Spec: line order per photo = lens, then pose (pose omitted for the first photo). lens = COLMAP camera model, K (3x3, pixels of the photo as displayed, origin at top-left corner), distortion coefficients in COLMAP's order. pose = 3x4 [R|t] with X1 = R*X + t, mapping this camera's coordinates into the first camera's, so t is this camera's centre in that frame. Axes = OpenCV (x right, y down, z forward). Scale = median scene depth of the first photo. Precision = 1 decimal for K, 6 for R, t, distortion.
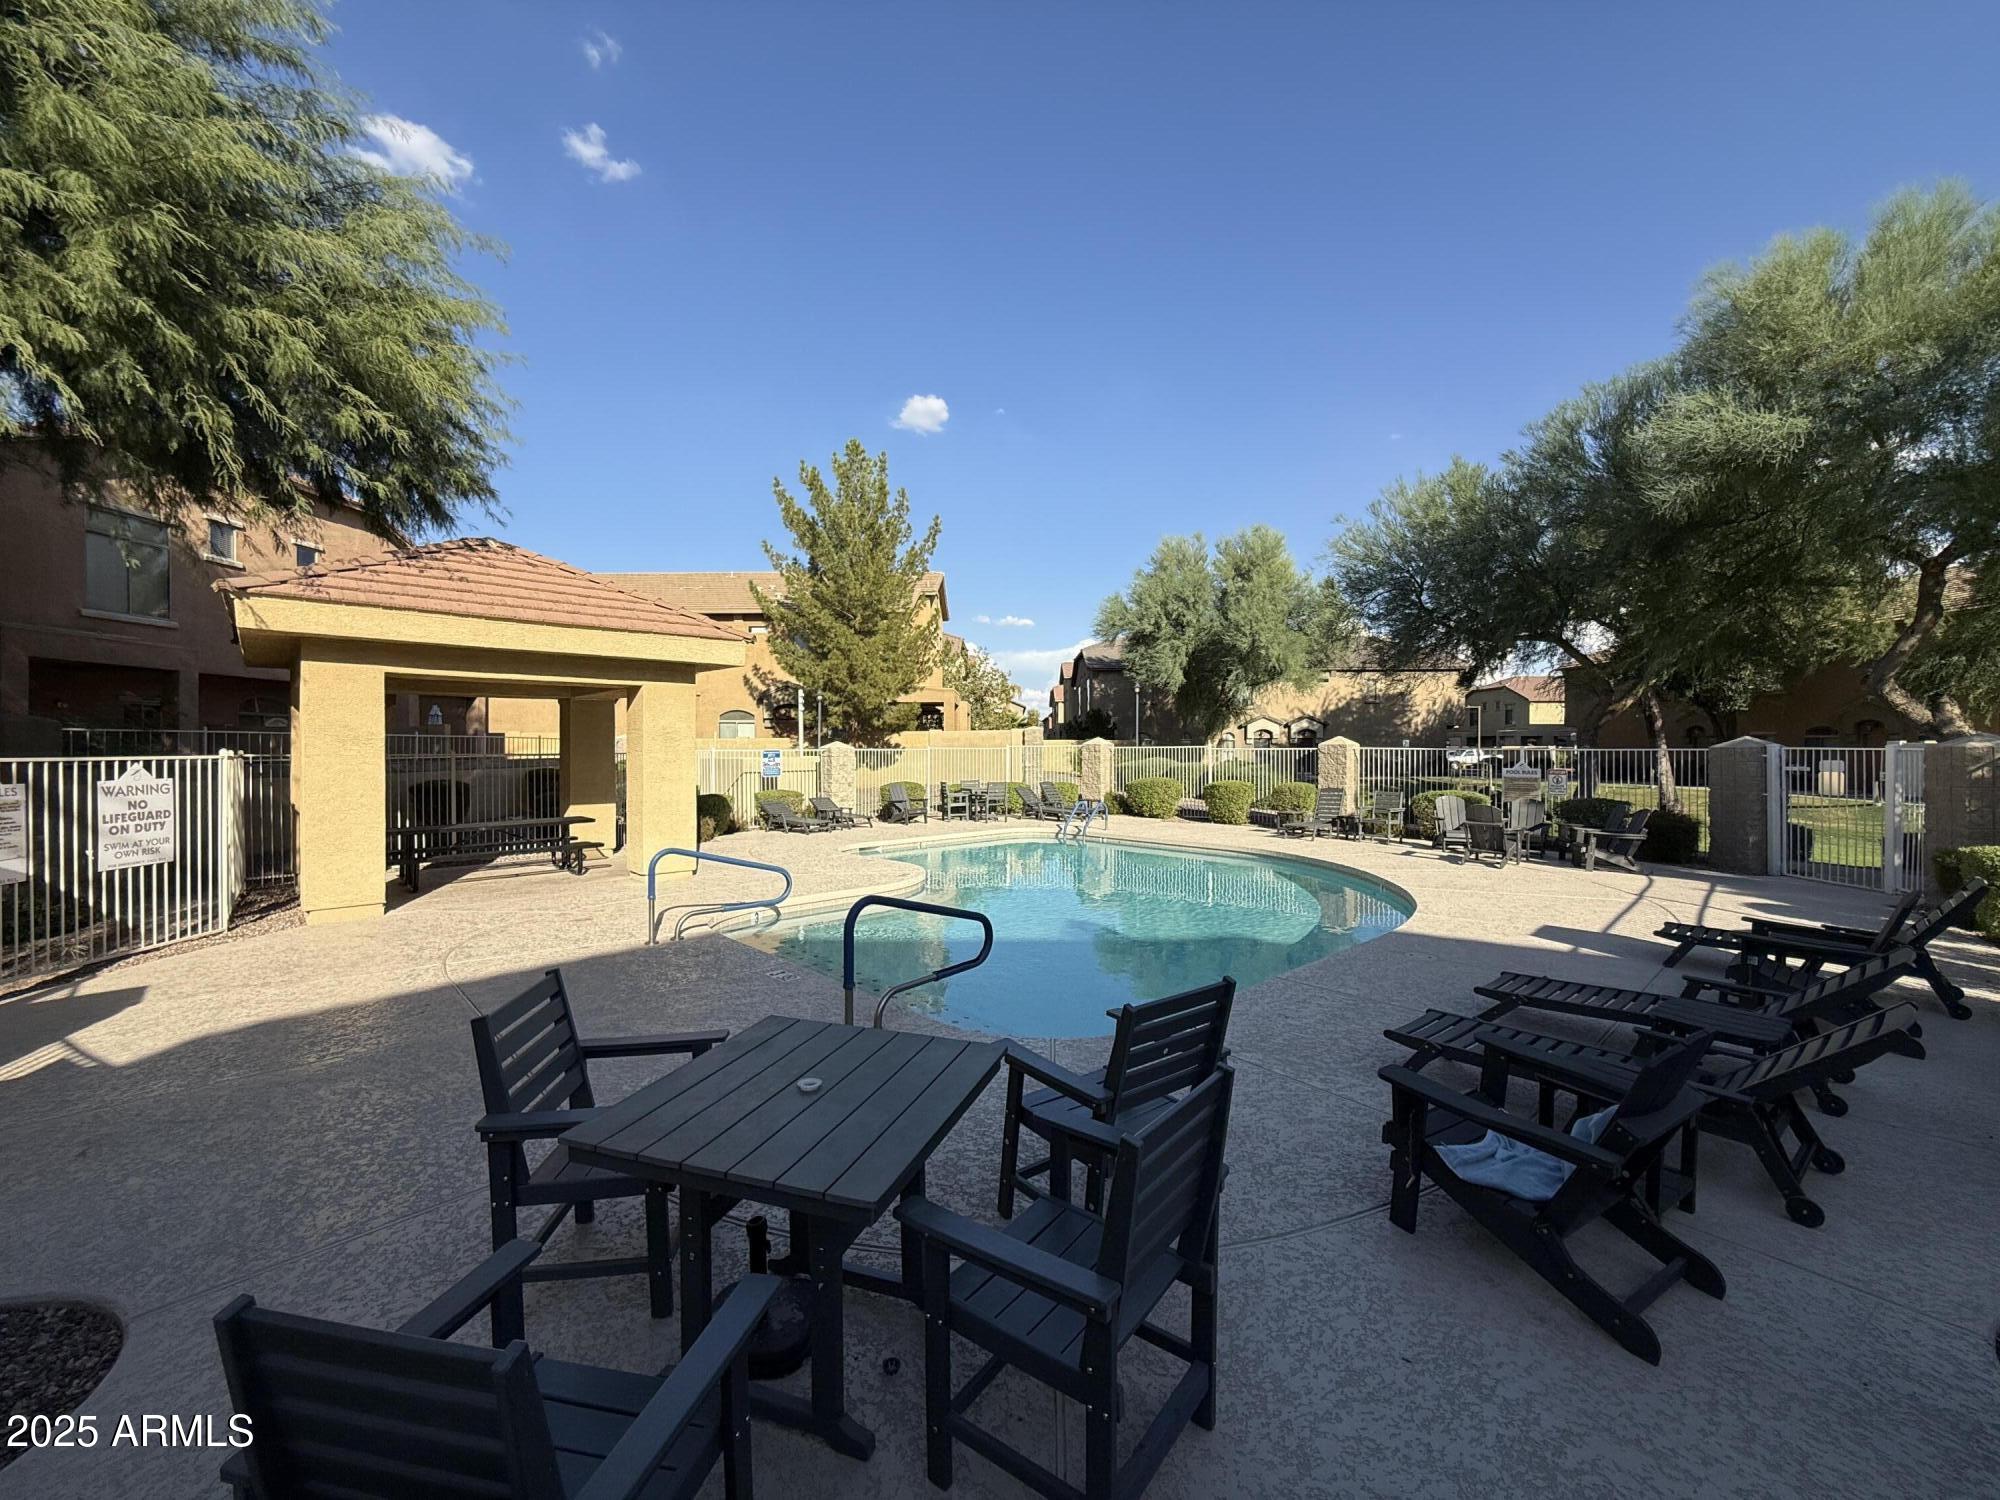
lens RADIAL K [[799.2, 0, 1032.9], [0, 799.2, 763.1], [0, 0, 1]] dist [0.004039, -0.000419]
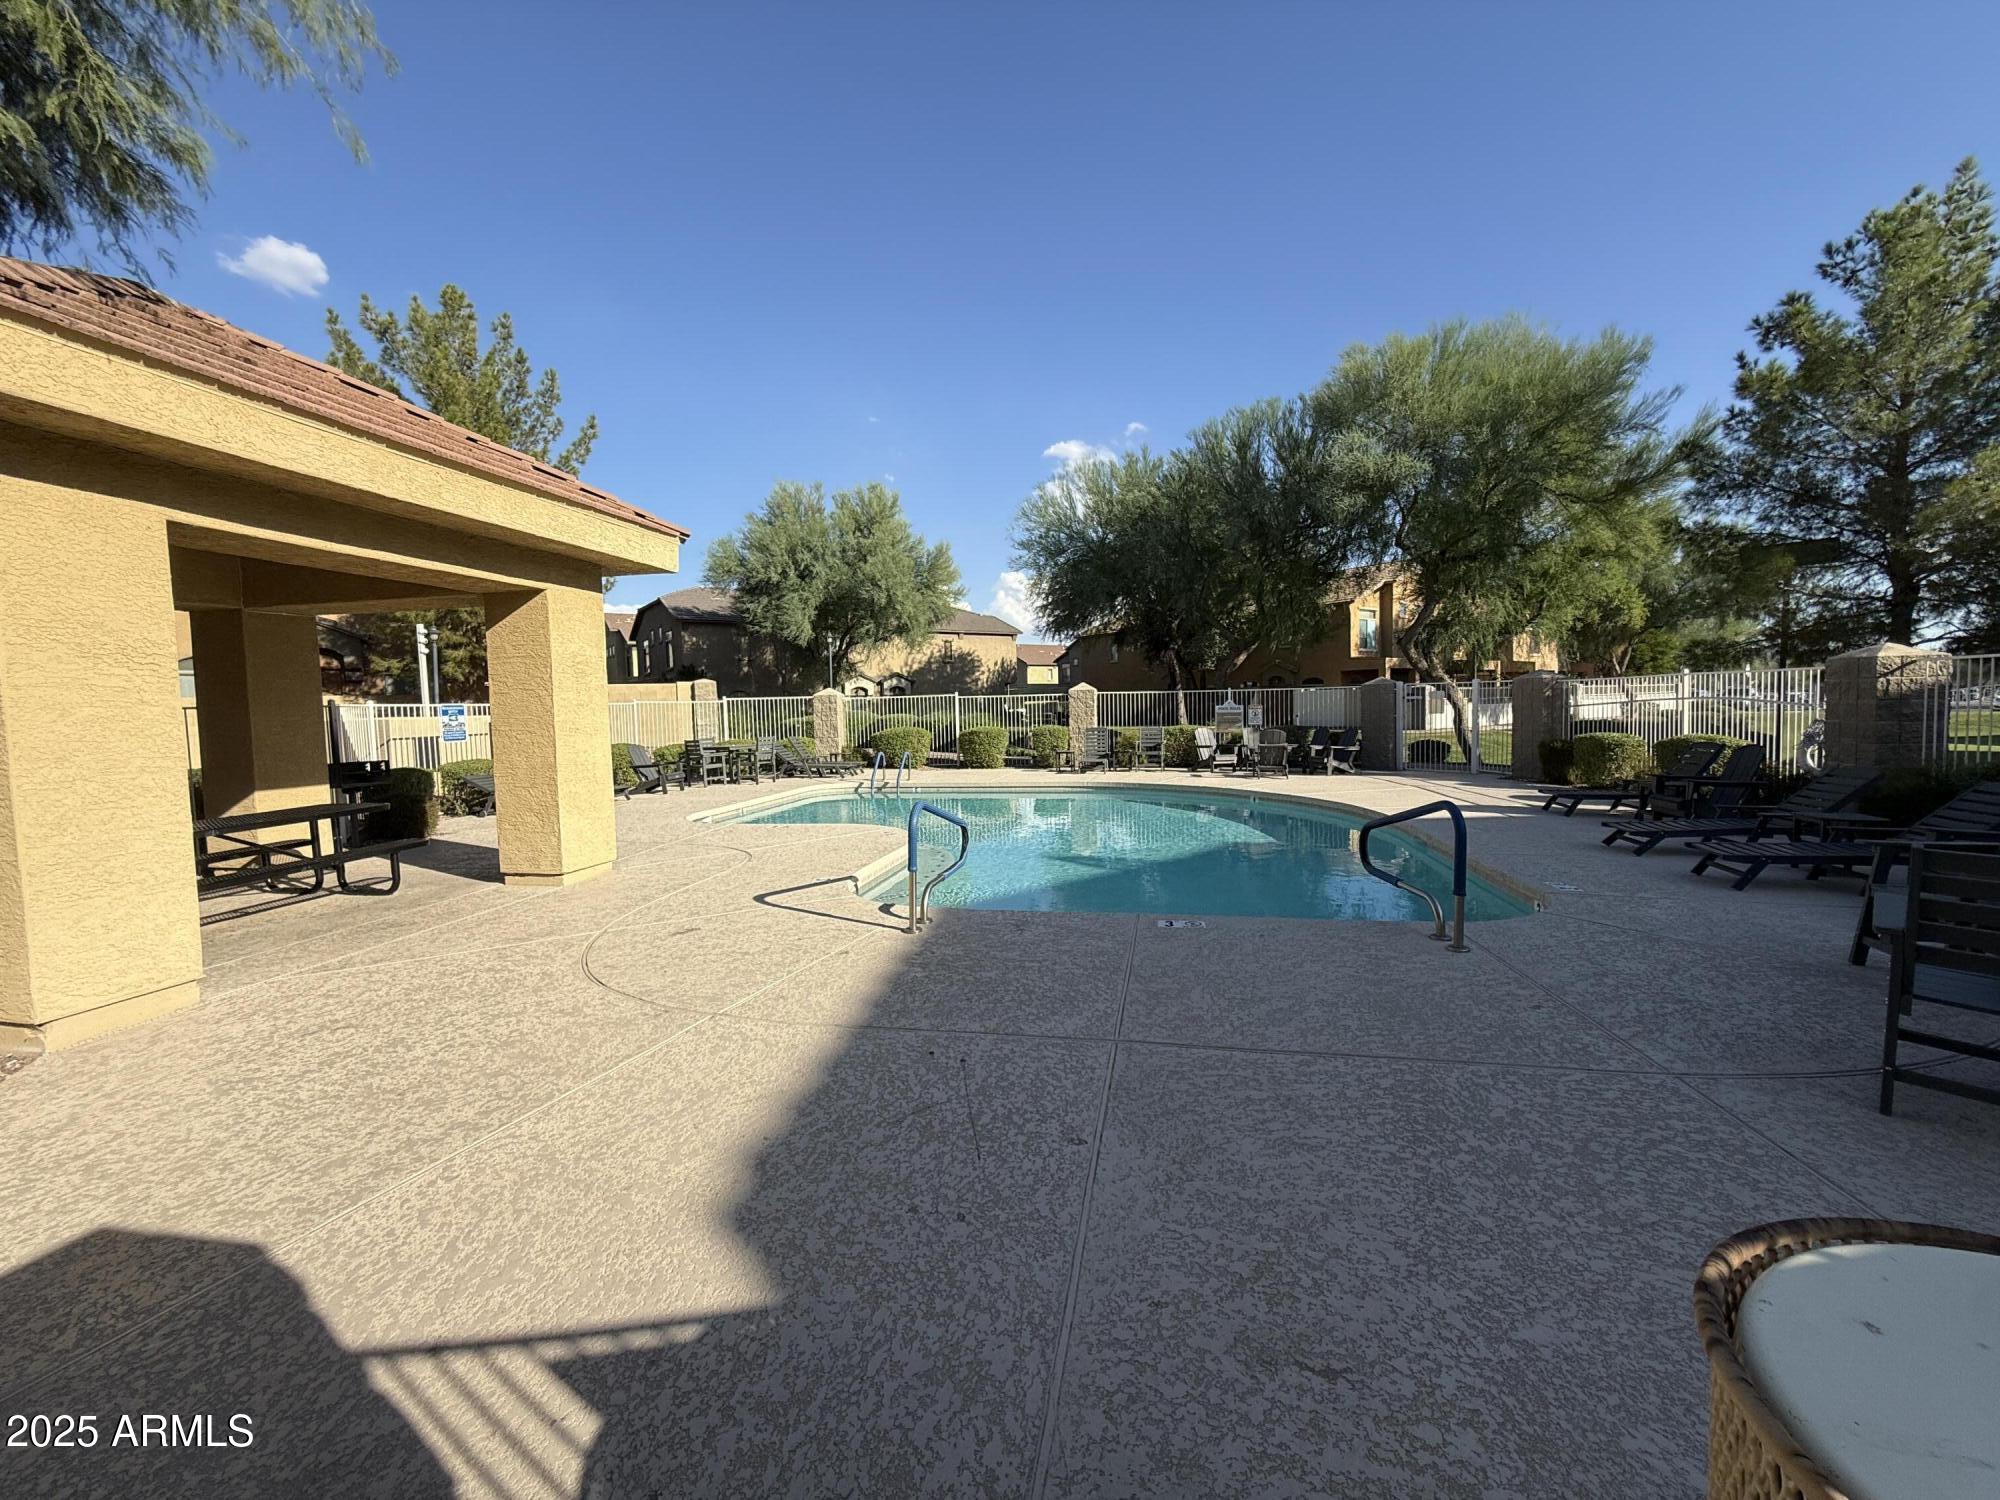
lens RADIAL K [[799.2, 0, 1001.3], [0, 799.2, 743.0], [0, 0, 1]] dist [0.004039, -0.000419]
pose [[0.816426, -0.044995, 0.575694, -0.188800], [0.034785, 0.998981, 0.028747, 0.007855], [-0.576401, -0.003444, 0.817160, 0.082099]]
